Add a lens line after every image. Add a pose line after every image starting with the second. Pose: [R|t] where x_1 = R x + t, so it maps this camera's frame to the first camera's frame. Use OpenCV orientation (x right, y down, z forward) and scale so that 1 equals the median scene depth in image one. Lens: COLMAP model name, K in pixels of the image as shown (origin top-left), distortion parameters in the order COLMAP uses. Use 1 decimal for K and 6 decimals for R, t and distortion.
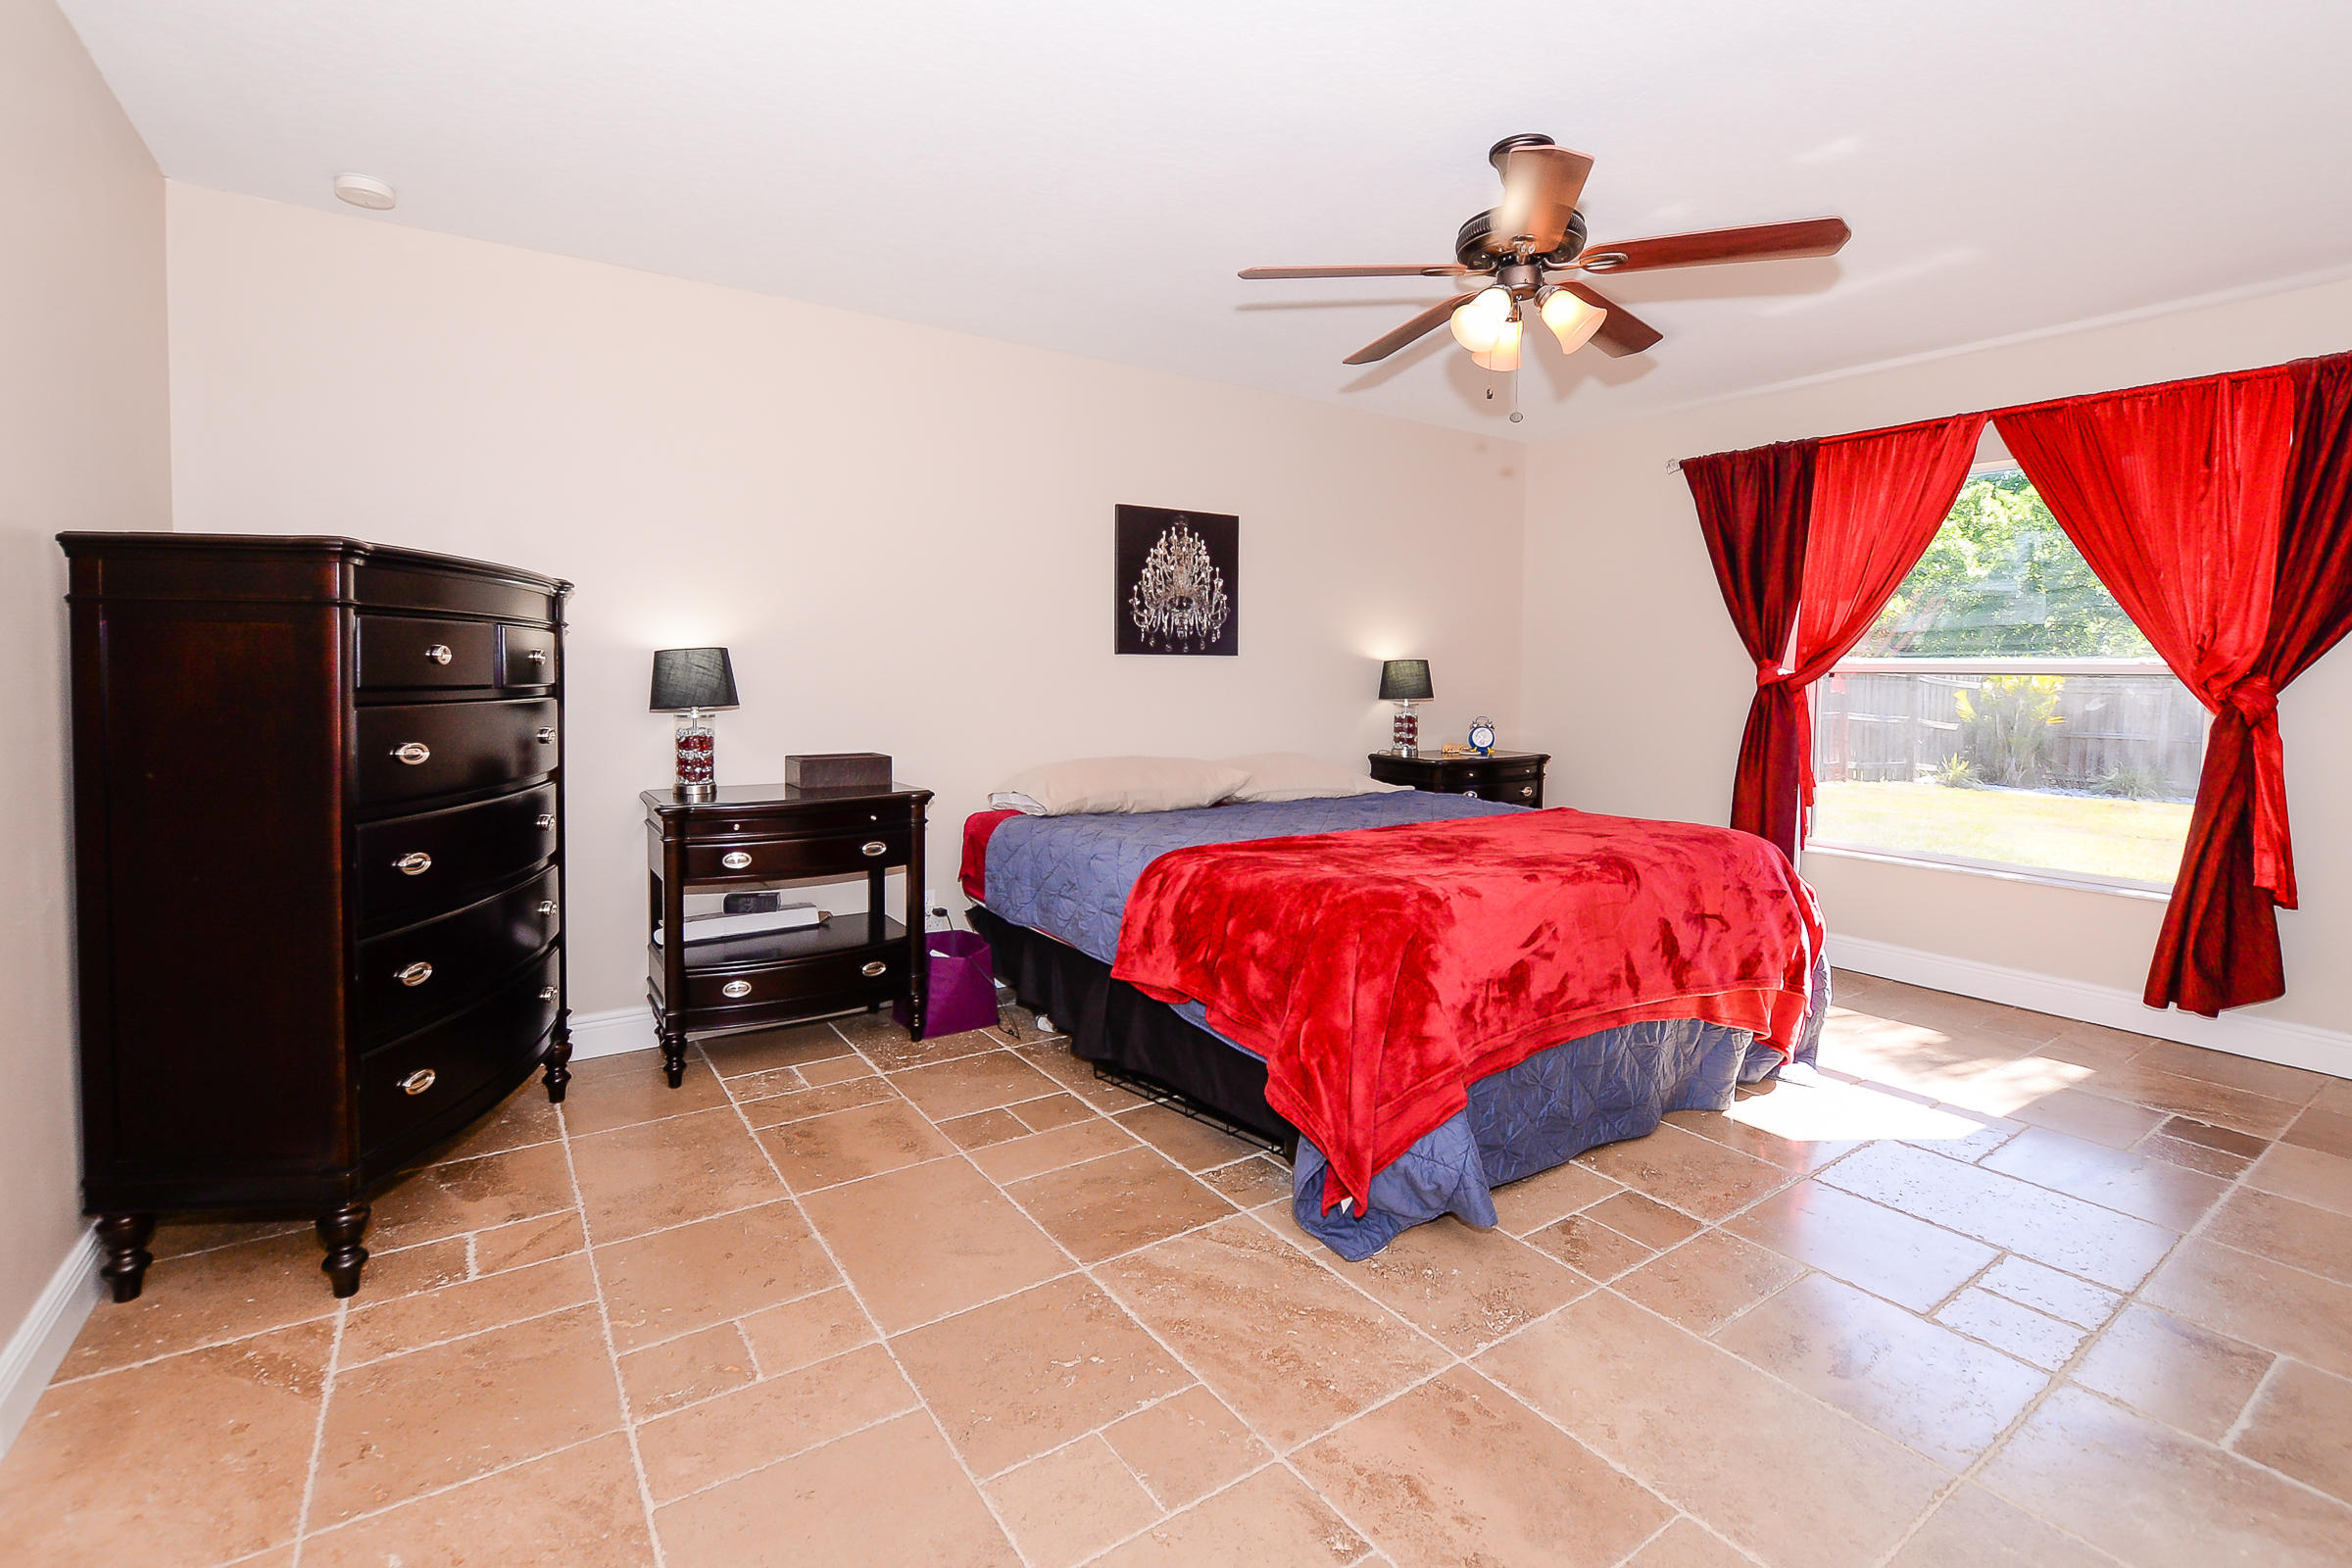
lens RADIAL K [[1036.4, 0, 1177.5], [0, 1036.4, 688.4], [0, 0, 1]] dist [-0.031219, 0.008716]
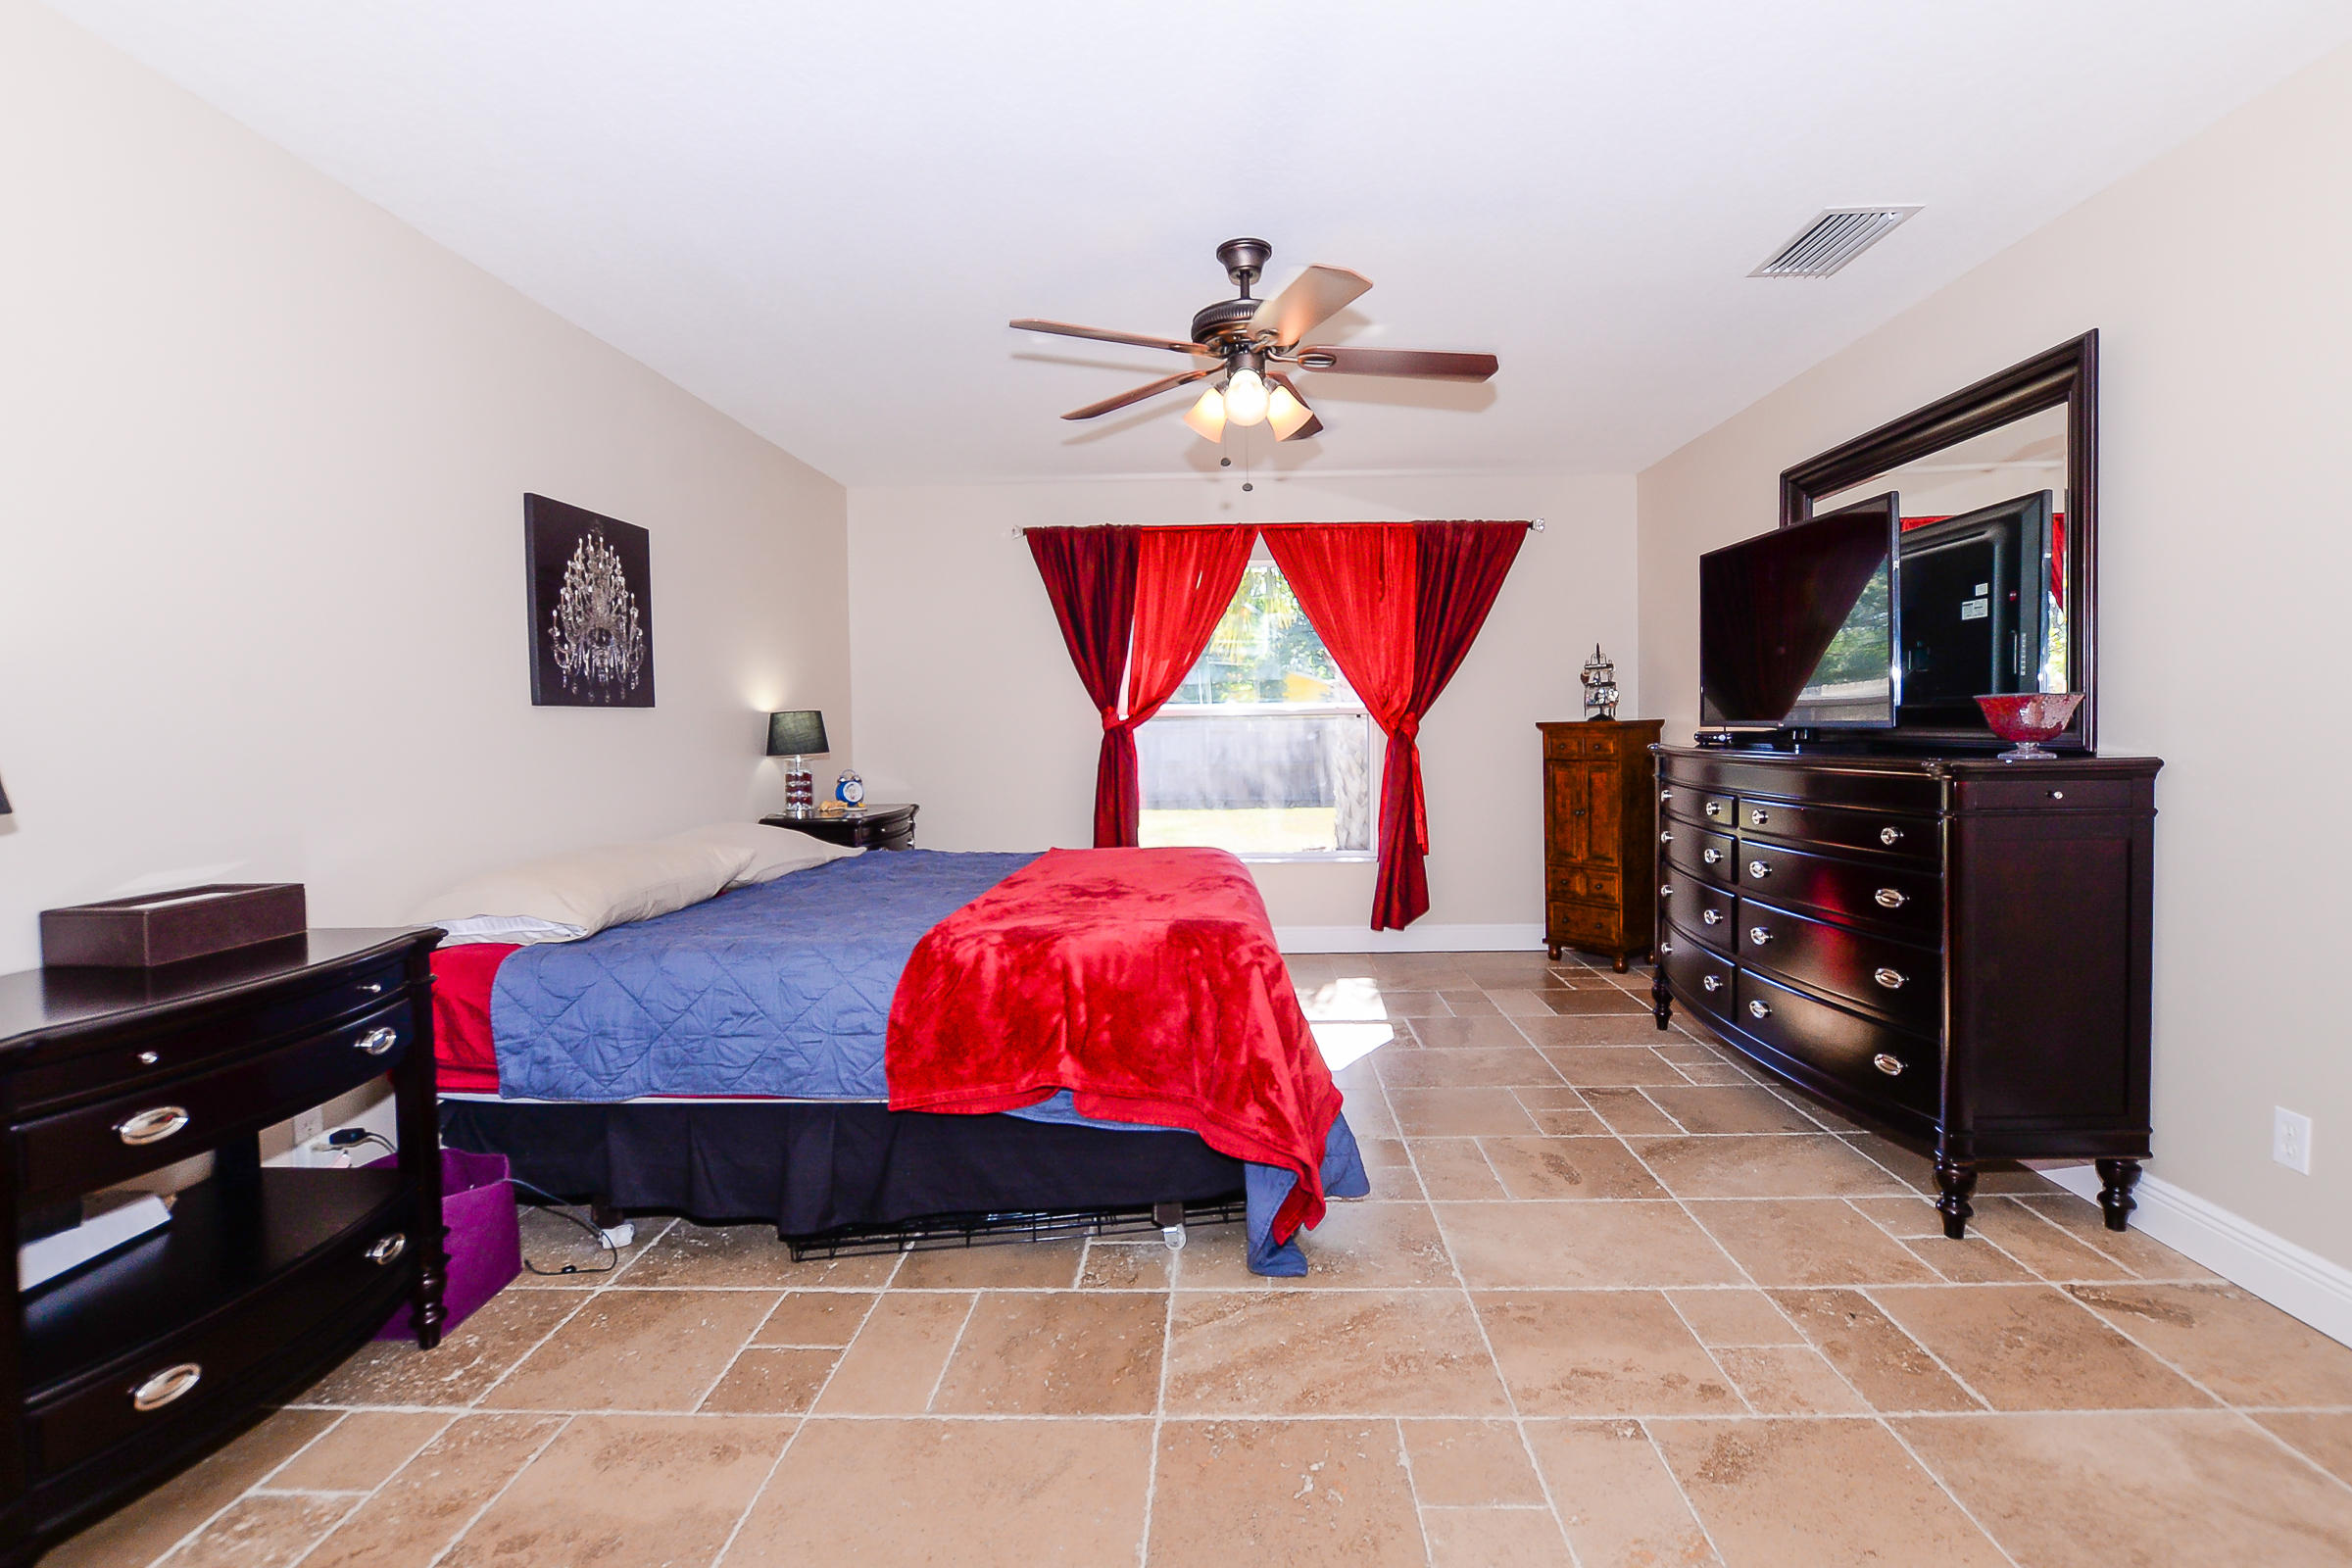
lens RADIAL K [[1049.0, 0, 1183.4], [0, 1049.0, 741.4], [0, 0, 1]] dist [-0.020675, 0.000231]
pose [[0.594715, -0.032075, 0.803296, -0.359800], [0.032481, 0.999347, 0.015856, -0.005416], [-0.803280, 0.016662, 0.595369, 0.217802]]
